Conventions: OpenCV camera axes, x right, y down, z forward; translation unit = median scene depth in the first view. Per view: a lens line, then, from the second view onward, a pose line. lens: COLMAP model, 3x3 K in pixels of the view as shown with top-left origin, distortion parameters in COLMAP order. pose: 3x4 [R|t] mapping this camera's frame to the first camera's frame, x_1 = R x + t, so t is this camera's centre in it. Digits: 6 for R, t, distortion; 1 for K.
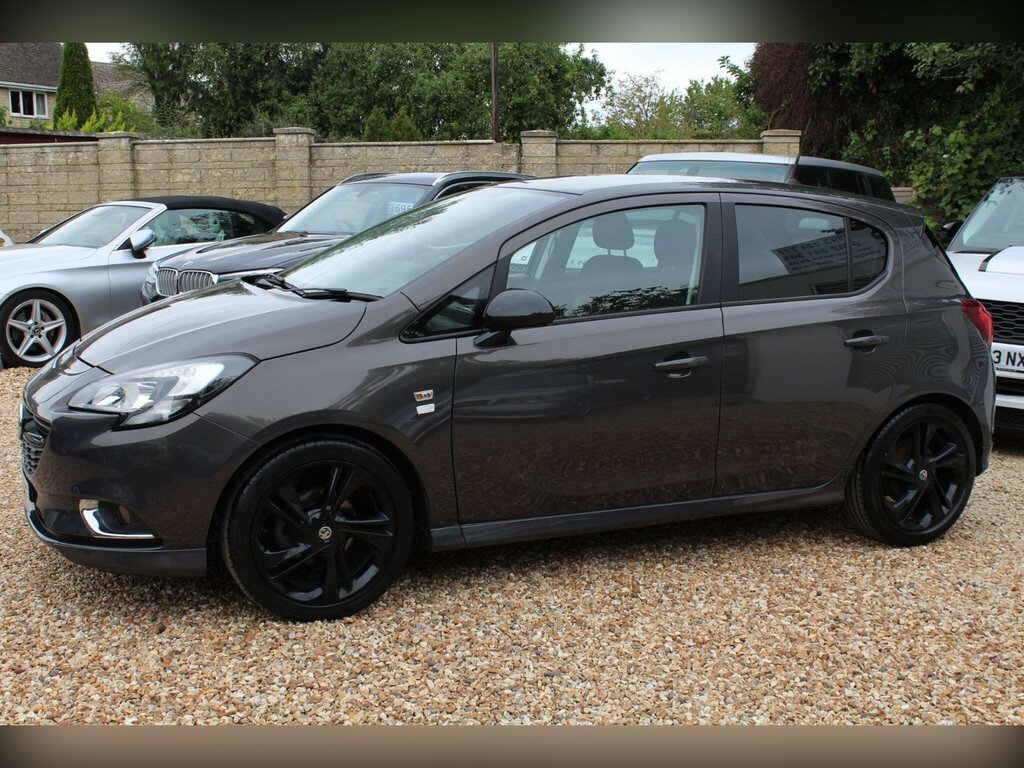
lens RADIAL K [[1098.4, 0, 533.3], [0, 1098.4, 397.8], [0, 0, 1]] dist [-0.073295, 0.036690]
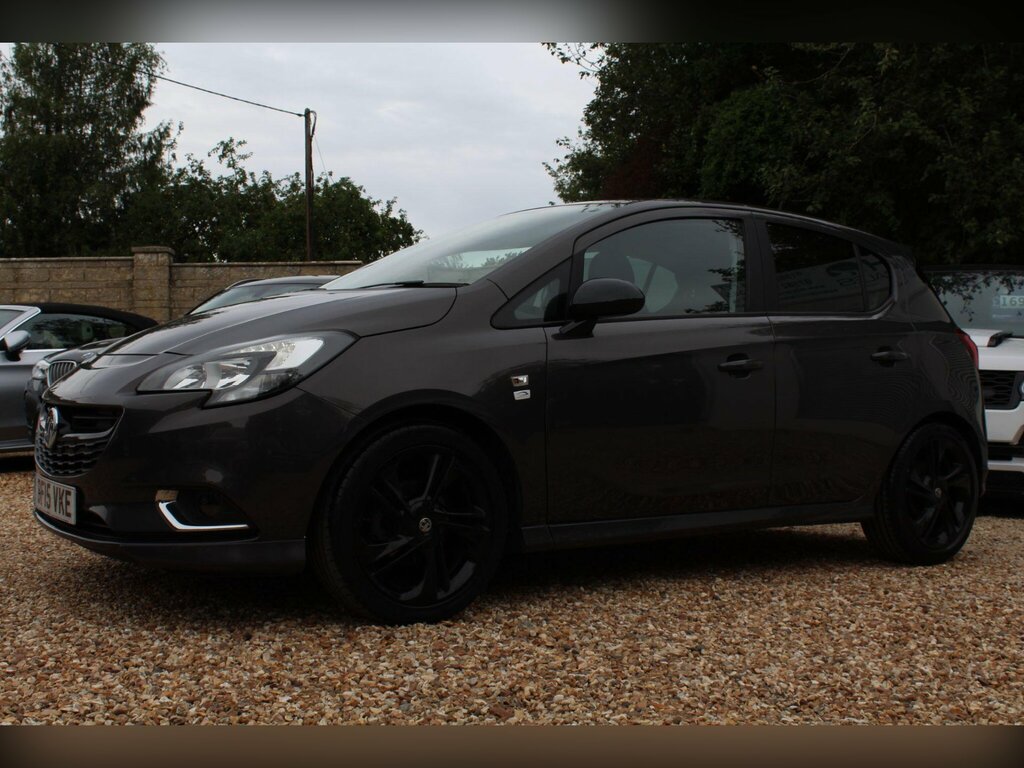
lens RADIAL K [[1116.3, 0, 515.9], [0, 1116.3, 402.9], [0, 0, 1]] dist [-0.093646, 0.131796]
pose [[0.985609, -0.012646, 0.168566, -0.214665], [0.037184, 0.988992, -0.143222, 0.125580], [-0.164900, 0.147429, 0.975230, 0.040537]]
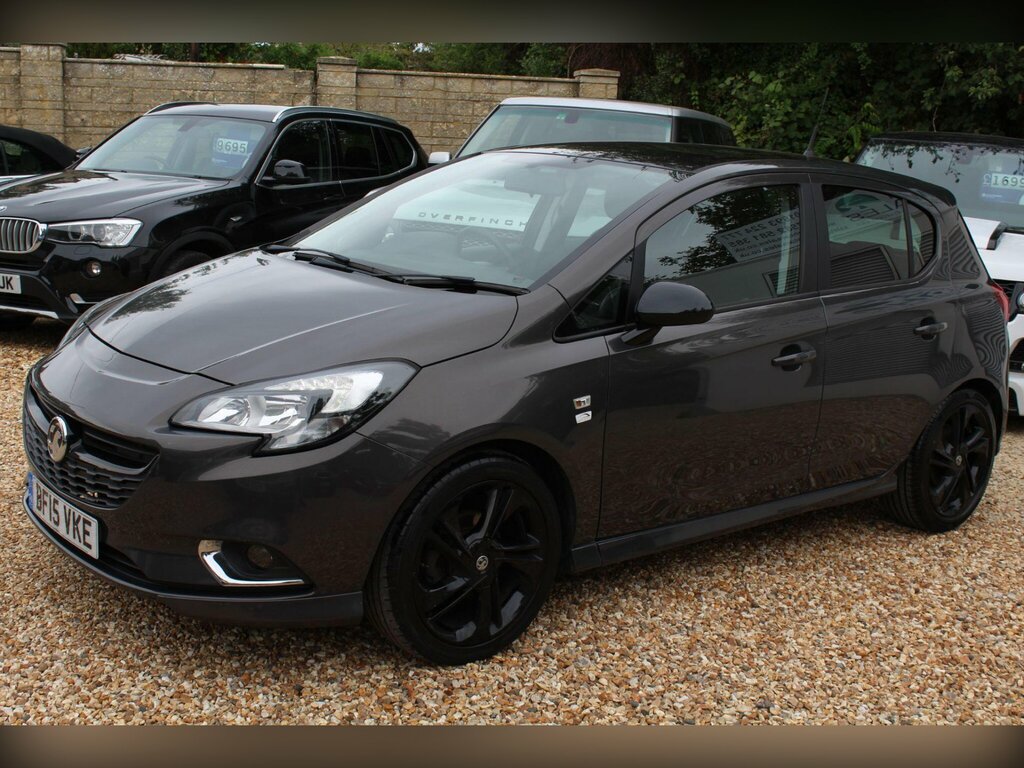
lens RADIAL K [[1186.6, 0, 514.5], [0, 1186.6, 388.4], [0, 0, 1]] dist [-0.064191, 0.067987]
pose [[0.966517, -0.015031, 0.256162, -0.318961], [0.004359, 0.999101, 0.042176, -0.043256], [-0.256565, -0.039647, 0.965713, 0.069806]]
